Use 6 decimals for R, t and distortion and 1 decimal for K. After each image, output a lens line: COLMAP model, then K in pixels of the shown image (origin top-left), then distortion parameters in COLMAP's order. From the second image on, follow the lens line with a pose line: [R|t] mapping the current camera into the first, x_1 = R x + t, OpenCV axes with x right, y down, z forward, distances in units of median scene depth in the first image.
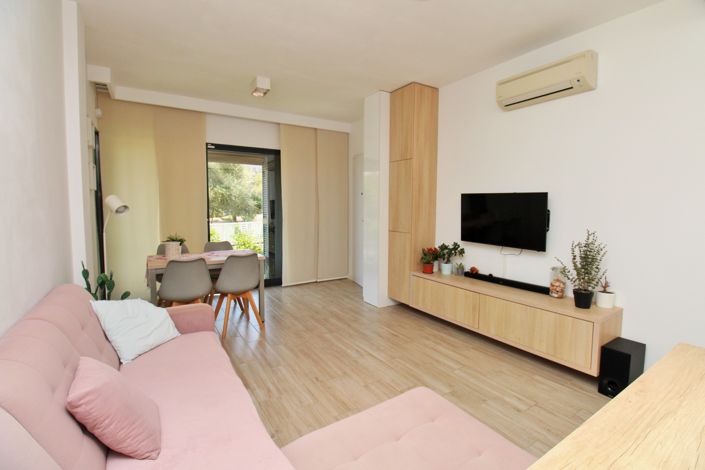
lens RADIAL K [[330.3, 0, 356.5], [0, 330.3, 225.2], [0, 0, 1]] dist [-0.000326, -0.000099]
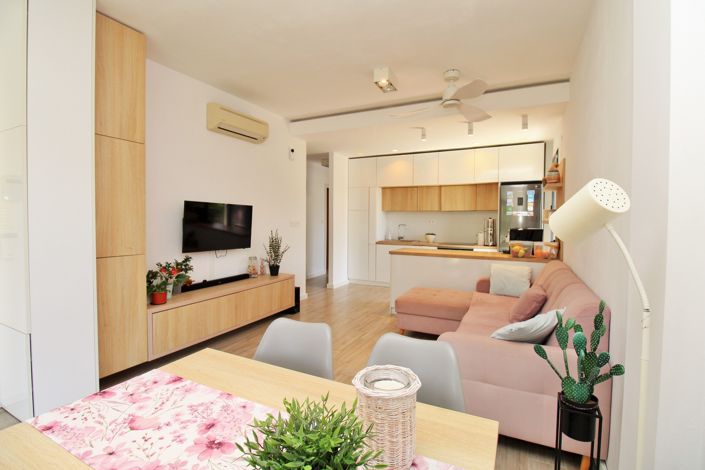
lens RADIAL K [[330.3, 0, 356.5], [0, 330.3, 225.2], [0, 0, 1]] dist [-0.000326, -0.000099]
pose [[-0.494819, -0.023073, 0.868690, -0.787880], [0.049845, 0.997248, 0.054879, -0.061657], [-0.867565, 0.070455, -0.492307, 1.174232]]
